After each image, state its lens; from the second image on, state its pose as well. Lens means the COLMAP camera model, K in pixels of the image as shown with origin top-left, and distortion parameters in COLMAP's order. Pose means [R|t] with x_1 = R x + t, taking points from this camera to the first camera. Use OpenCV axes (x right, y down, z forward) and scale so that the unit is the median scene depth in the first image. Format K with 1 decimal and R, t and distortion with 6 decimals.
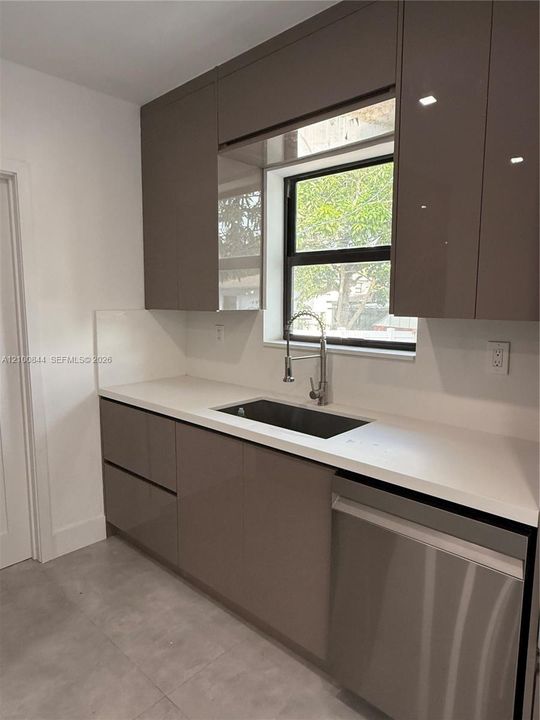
lens RADIAL K [[477.4, 0, 268.3], [0, 477.4, 356.4], [0, 0, 1]] dist [0.022708, 0.000786]
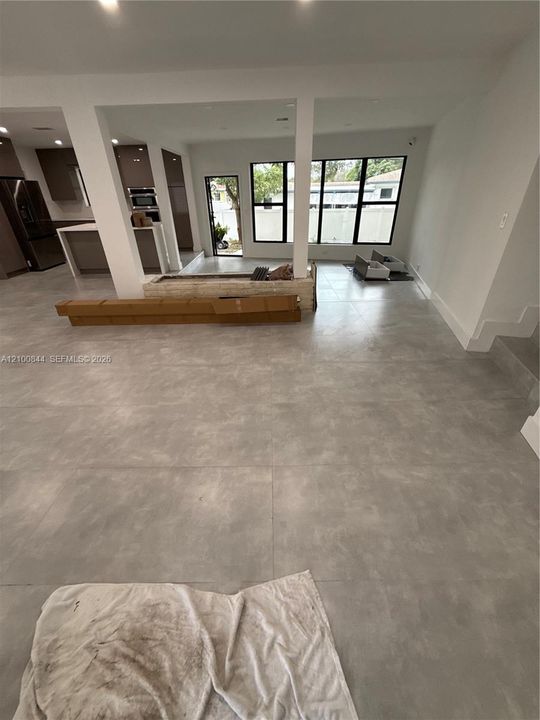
lens RADIAL K [[286.9, 0, 270.3], [0, 286.9, 355.9], [0, 0, 1]] dist [0.001415, 0.000076]
pose [[0.727370, -0.356169, 0.586581, -0.983708], [0.108869, 0.903833, 0.413804, 0.367100], [-0.677555, -0.237128, 0.696196, -2.949328]]
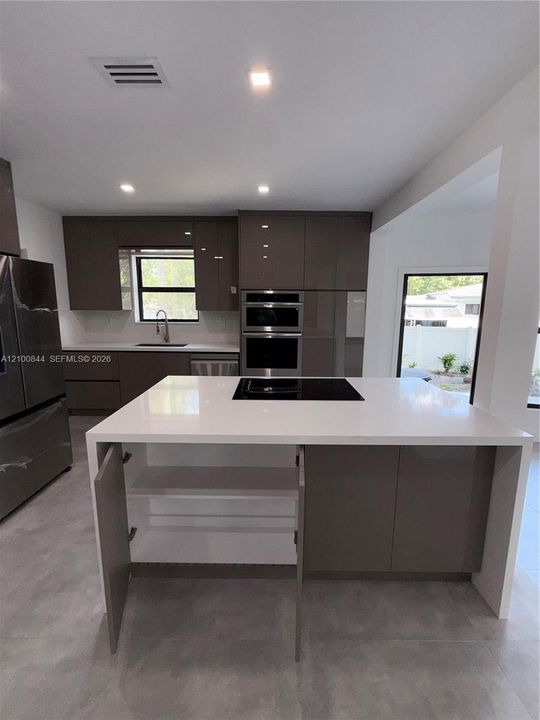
lens RADIAL K [[324.7, 0, 268.7], [0, 324.7, 359.3], [0, 0, 1]] dist [-0.004279, 0.001295]
pose [[0.735112, -0.113897, 0.668310, -0.674568], [0.081435, 0.993484, 0.079741, 0.086375], [-0.673037, -0.004195, 0.739597, -0.759280]]
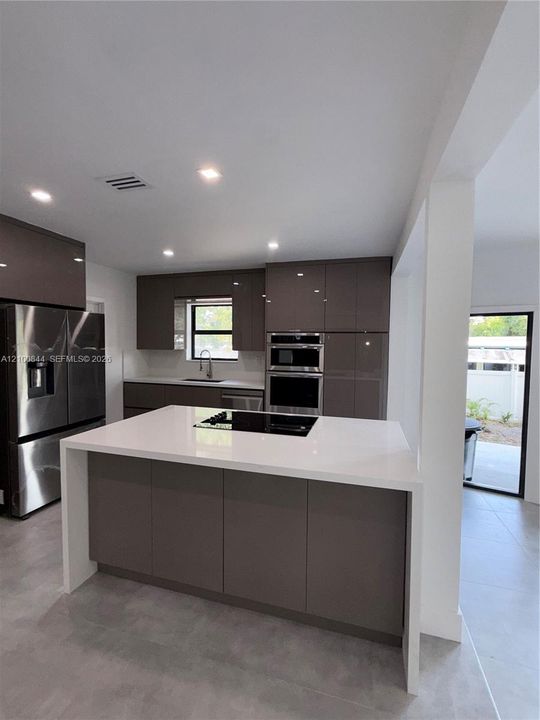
lens RADIAL K [[324.7, 0, 268.9], [0, 324.7, 358.9], [0, 0, 1]] dist [-0.004279, 0.001295]
pose [[0.893179, -0.014414, 0.449470, -0.461176], [0.048304, 0.996779, -0.064023, 0.115980], [-0.447099, 0.078895, 0.890998, -1.016104]]
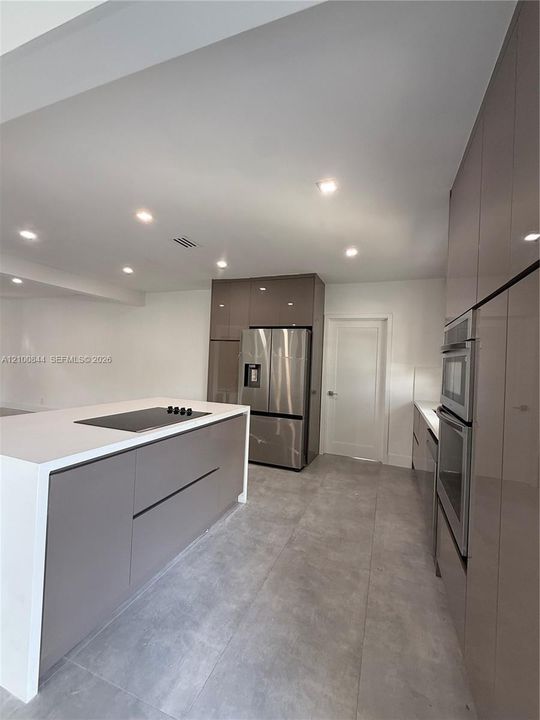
lens RADIAL K [[308.6, 0, 270.3], [0, 308.6, 359.6], [0, 0, 1]] dist [-0.001485, 0.000127]
pose [[0.379568, 0.009312, -0.925117, 0.814325], [-0.156251, 0.986230, -0.054181, 0.068202], [0.911874, 0.165116, 0.375796, -0.247329]]
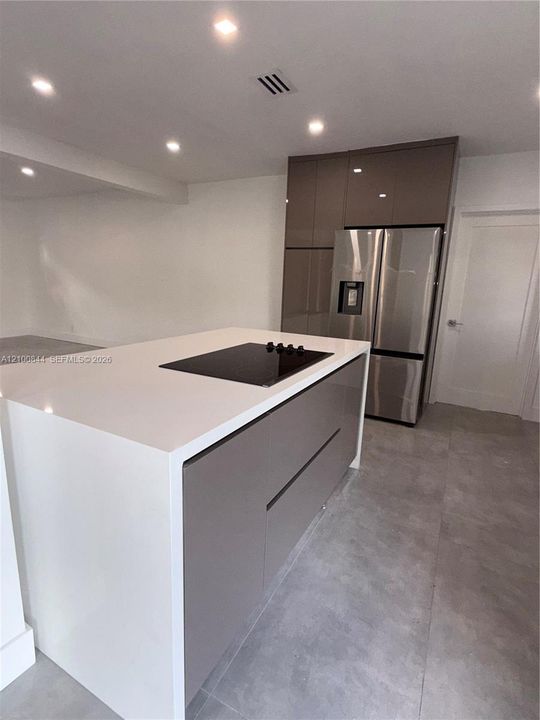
lens RADIAL K [[369.4, 0, 271.7], [0, 369.4, 357.7], [0, 0, 1]] dist [0.000093, -0.000985]
pose [[0.272644, 0.210392, -0.938829, 0.568113], [-0.156971, 0.972450, 0.172340, 0.102535], [0.949223, 0.100382, 0.298159, -0.381742]]
